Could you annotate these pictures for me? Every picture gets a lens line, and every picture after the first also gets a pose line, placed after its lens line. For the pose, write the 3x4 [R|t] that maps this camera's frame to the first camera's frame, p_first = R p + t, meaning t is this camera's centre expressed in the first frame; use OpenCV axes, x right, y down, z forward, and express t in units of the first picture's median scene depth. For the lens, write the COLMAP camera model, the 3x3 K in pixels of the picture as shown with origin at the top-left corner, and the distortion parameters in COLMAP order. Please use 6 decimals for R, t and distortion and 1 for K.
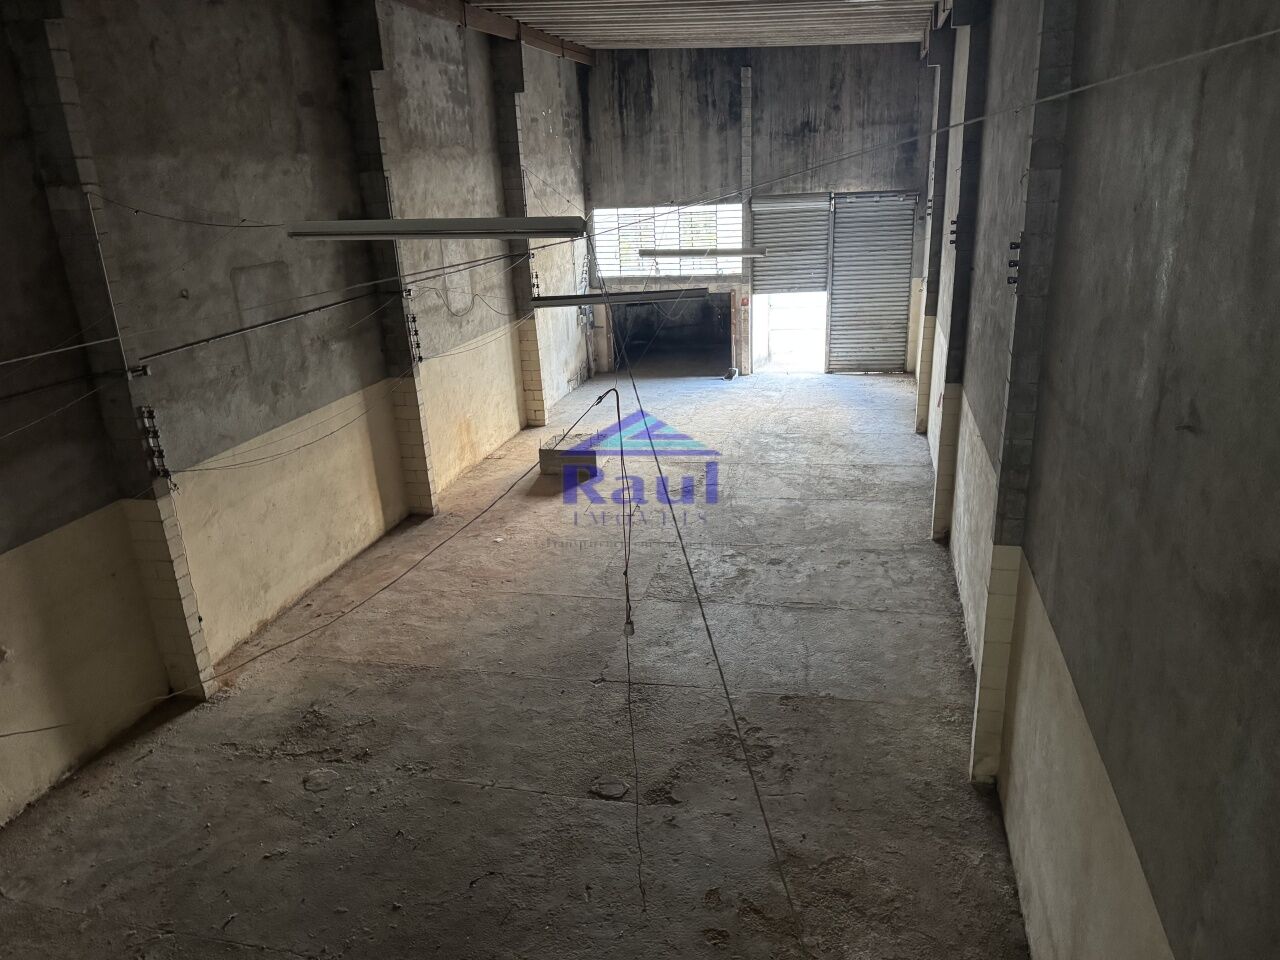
lens RADIAL K [[891.0, 0, 640.0], [0, 891.0, 480.0], [0, 0, 1]] dist [0.077414, -0.084485]
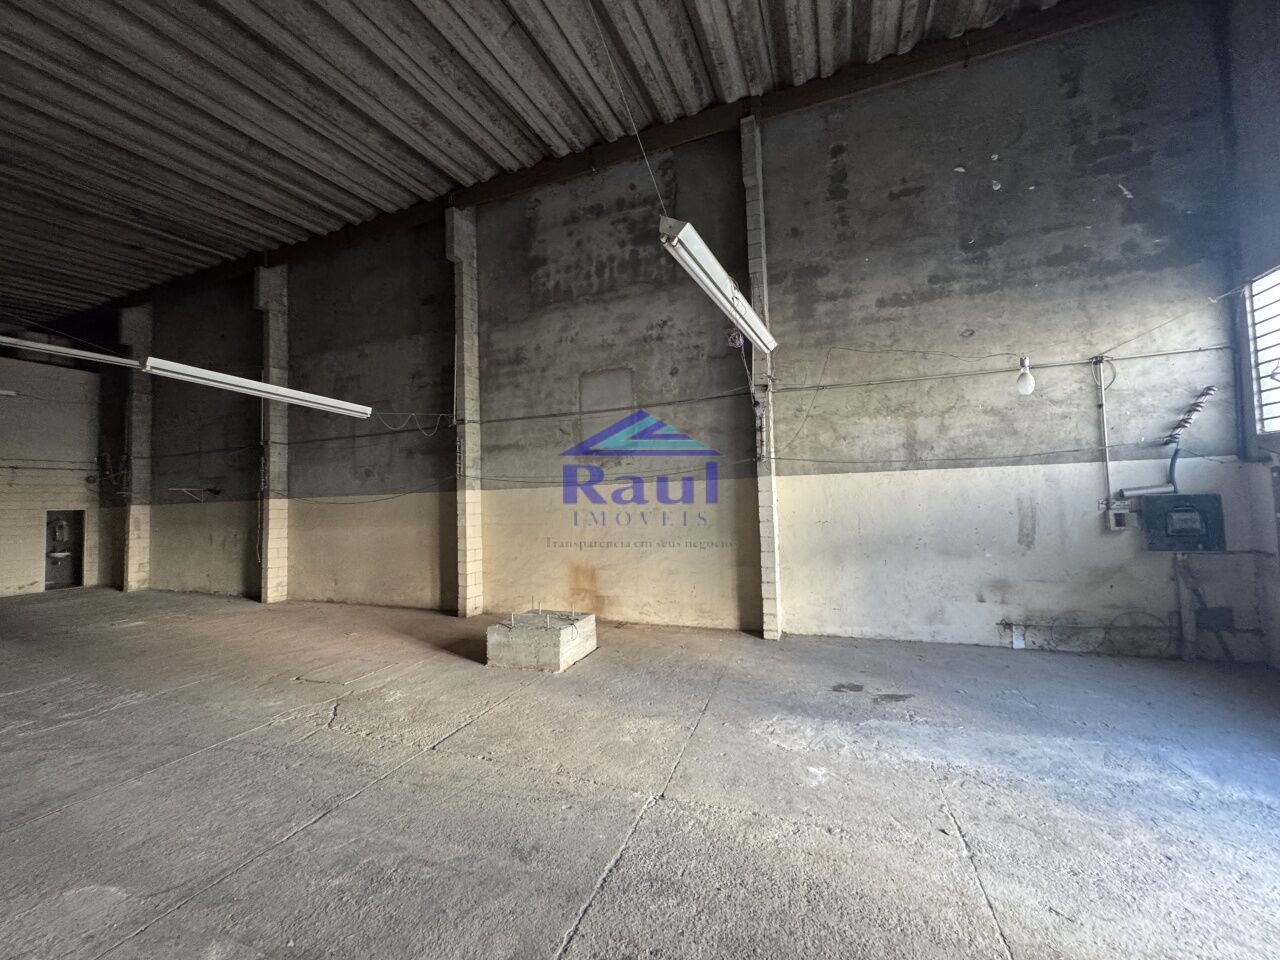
lens RADIAL K [[509.6, 0, 639.1], [0, 509.6, 478.5], [0, 0, 1]] dist [-0.002256, 0.000145]
pose [[-0.137782, 0.015857, -0.990336, 0.444491], [-0.288912, 0.955746, 0.055499, -0.271512], [0.947389, 0.293767, -0.127103, 1.497836]]
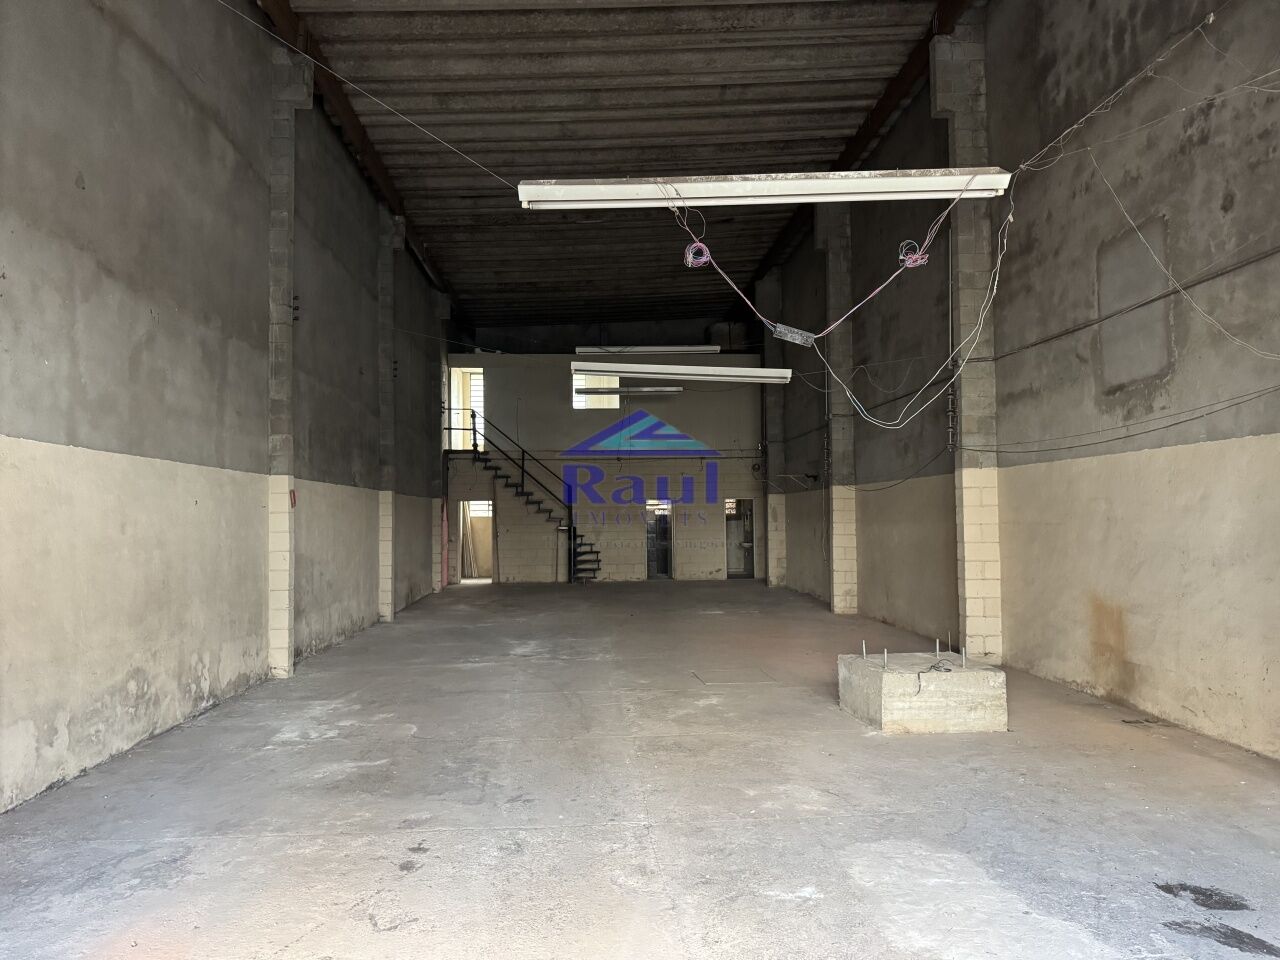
lens RADIAL K [[891.0, 0, 640.0], [0, 891.0, 480.0], [0, 0, 1]] dist [0.077414, -0.084485]
pose [[-0.950982, 0.053307, -0.304617, 0.287720], [-0.038724, 0.956750, 0.288322, -0.367293], [0.306812, 0.285985, -0.907788, 1.863624]]
